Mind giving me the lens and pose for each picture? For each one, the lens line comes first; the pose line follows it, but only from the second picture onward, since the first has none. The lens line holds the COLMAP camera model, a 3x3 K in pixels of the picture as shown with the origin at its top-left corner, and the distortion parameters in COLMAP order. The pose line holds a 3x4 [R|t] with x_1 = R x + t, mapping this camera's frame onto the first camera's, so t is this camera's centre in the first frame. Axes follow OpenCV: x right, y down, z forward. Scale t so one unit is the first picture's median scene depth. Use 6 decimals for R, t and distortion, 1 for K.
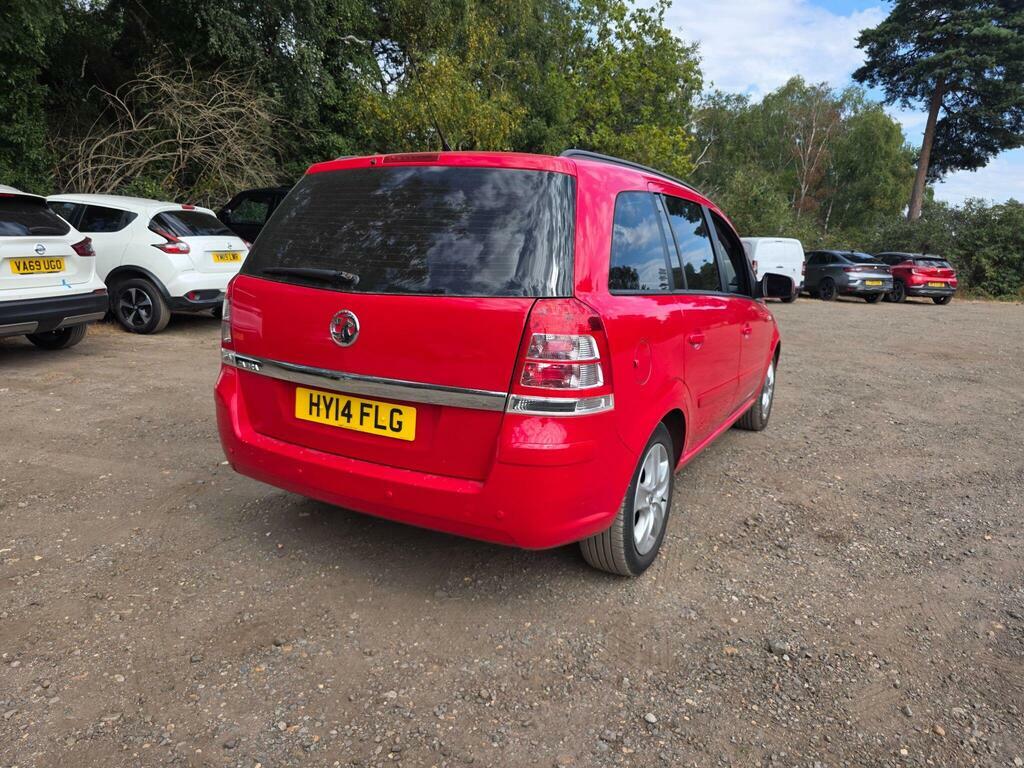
lens RADIAL K [[699.5, 0, 522.8], [0, 699.5, 384.6], [0, 0, 1]] dist [0.043080, -0.042512]
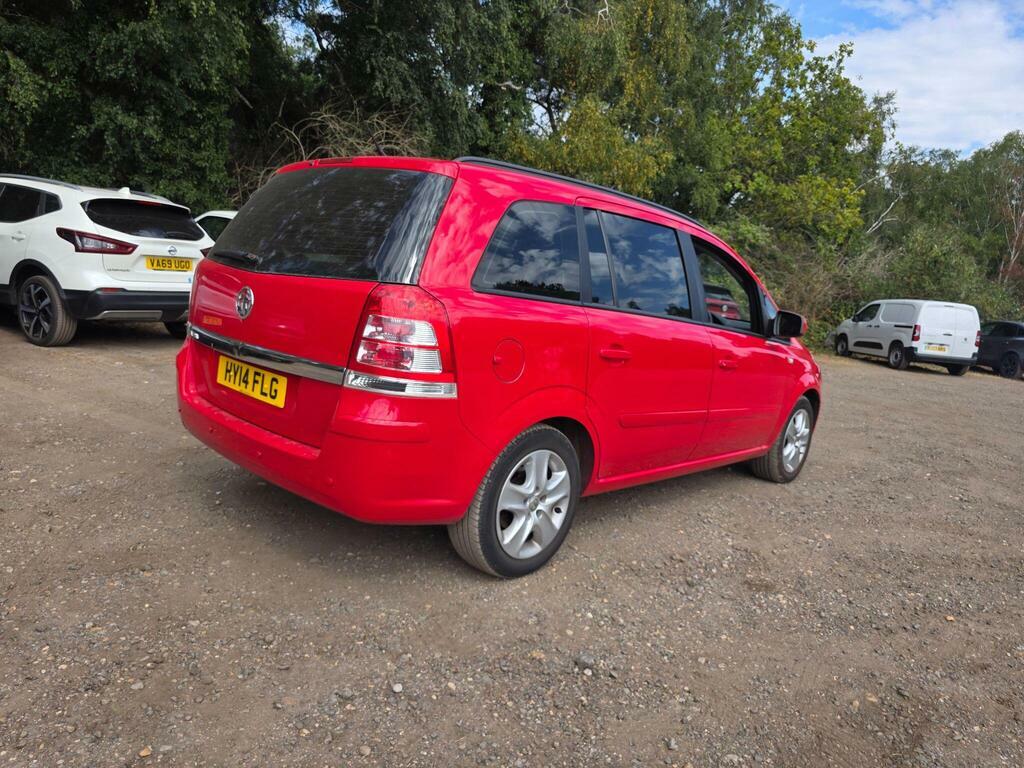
lens RADIAL K [[699.0, 0, 514.9], [0, 699.0, 397.2], [0, 0, 1]] dist [0.037358, -0.036442]
pose [[0.965049, 0.108550, -0.238532, 0.091077], [-0.119378, 0.992353, -0.031384, 0.010583], [0.233301, 0.058763, 0.970627, 0.003288]]
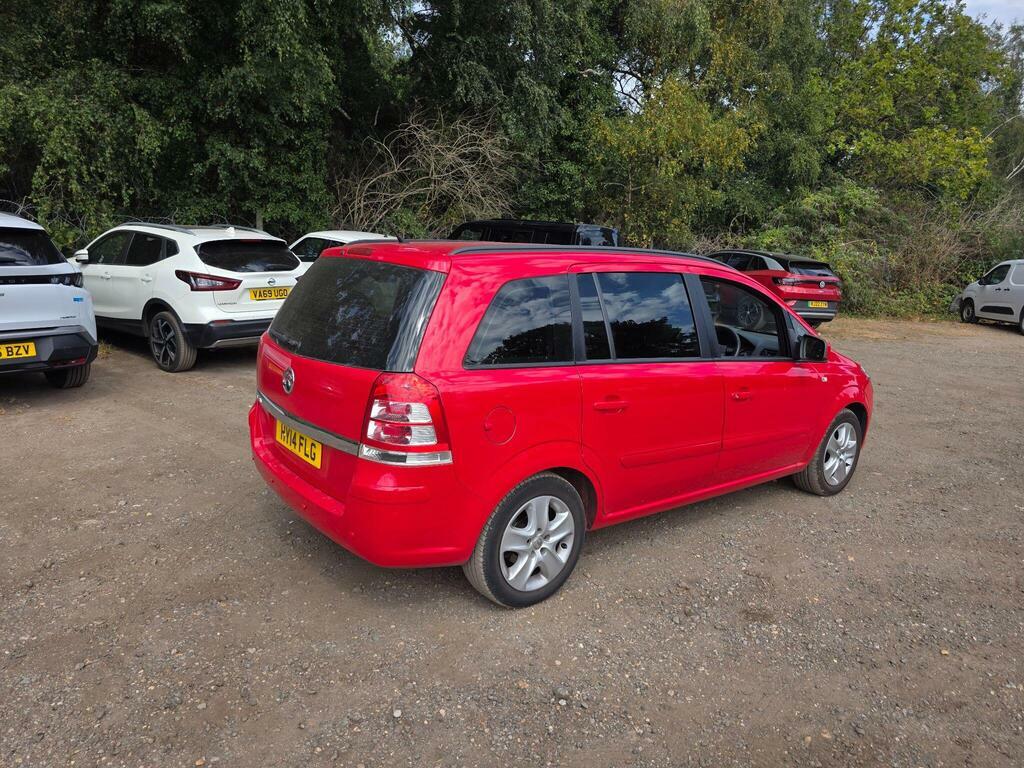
lens RADIAL K [[696.8, 0, 511.2], [0, 696.8, 391.9], [0, 0, 1]] dist [0.044668, -0.040479]
pose [[0.915590, 0.085671, -0.392880, 0.136724], [-0.085165, 0.996190, 0.018755, -0.024575], [0.392990, 0.016288, 0.919398, -0.015720]]
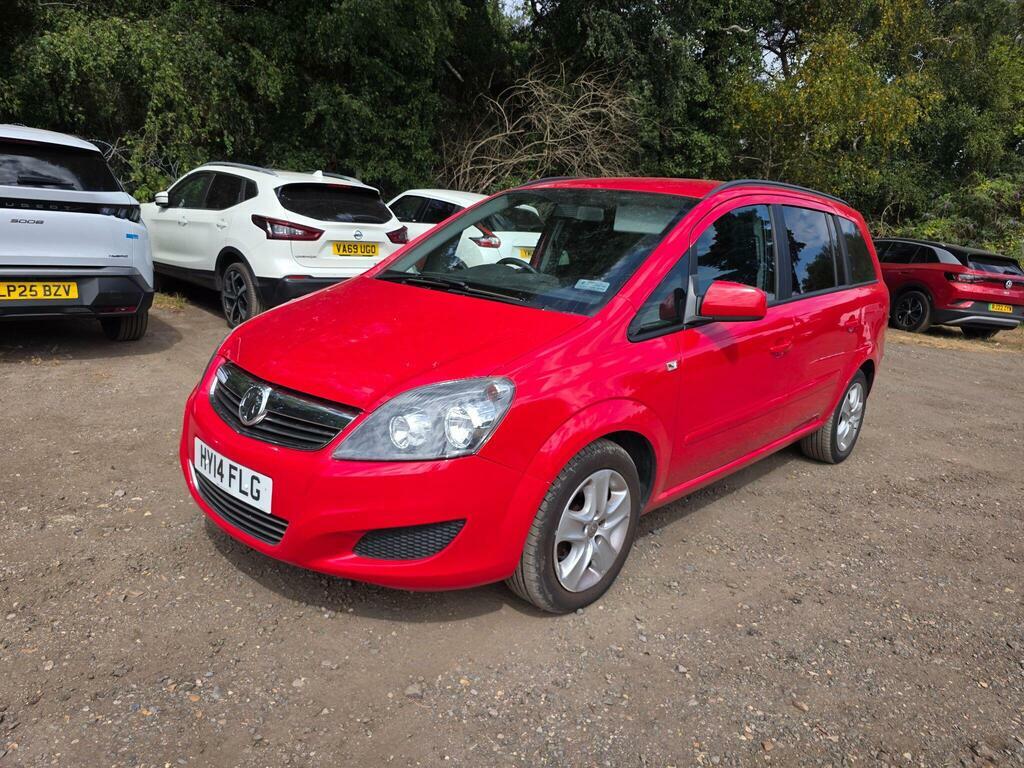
lens RADIAL K [[698.8, 0, 508.5], [0, 698.8, 387.4], [0, 0, 1]] dist [0.042997, -0.039957]
pose [[0.846435, 0.157678, -0.508611, 0.069720], [-0.158186, 0.986491, 0.042574, -0.017994], [0.508453, 0.044419, 0.859943, 0.083620]]
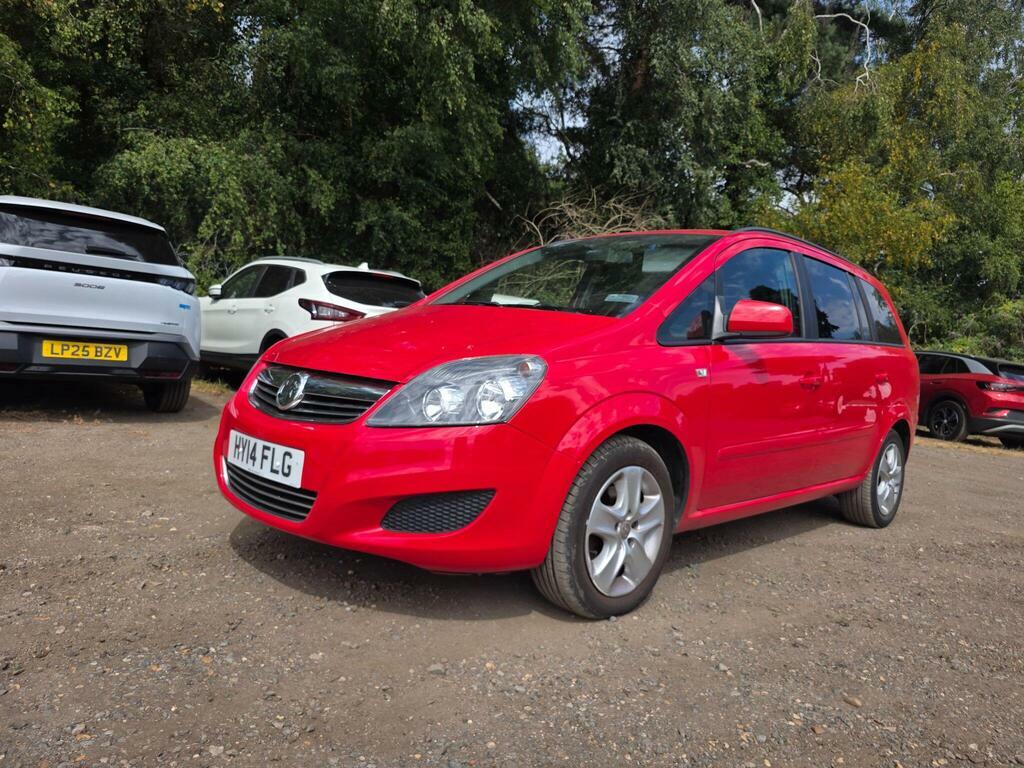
lens RADIAL K [[701.2, 0, 525.9], [0, 701.2, 371.8], [0, 0, 1]] dist [0.040447, -0.039923]
pose [[0.833341, 0.060084, -0.549484, 0.076836], [-0.173621, 0.972217, -0.157004, 0.021882], [0.524784, 0.226240, 0.820620, 0.084968]]
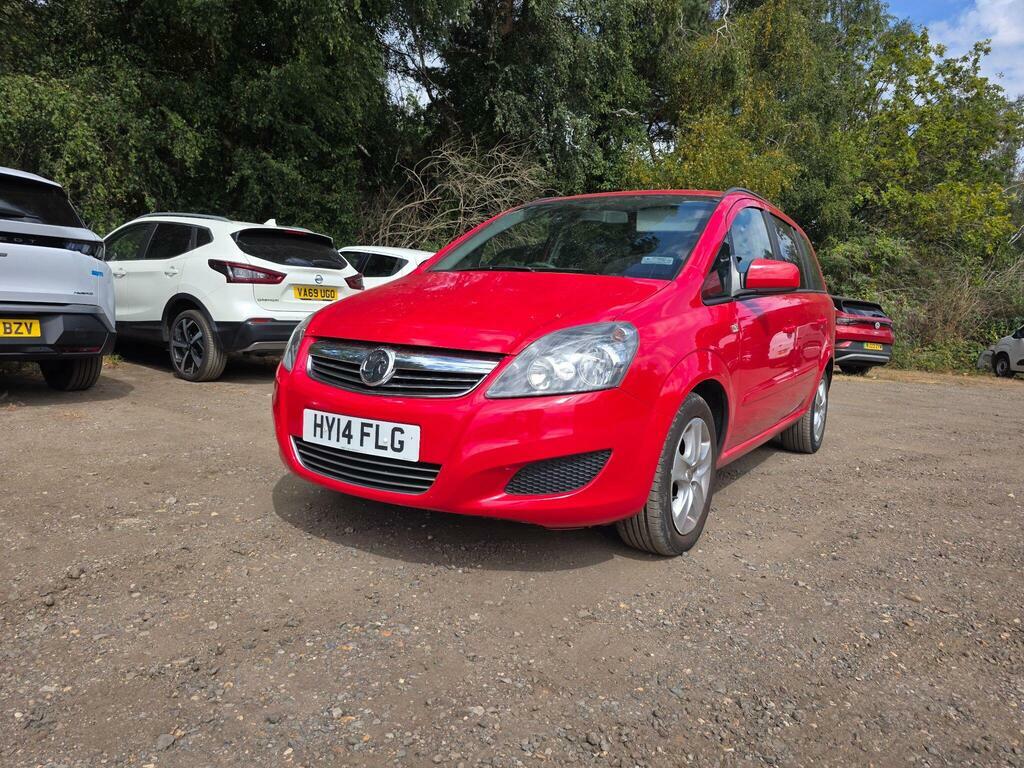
lens RADIAL K [[695.7, 0, 519.1], [0, 695.7, 389.8], [0, 0, 1]] dist [0.047258, -0.042395]
pose [[0.929401, 0.058333, -0.364433, 0.019368], [-0.096539, 0.991476, -0.087501, 0.027400], [0.356222, 0.116506, 0.927110, 0.047179]]
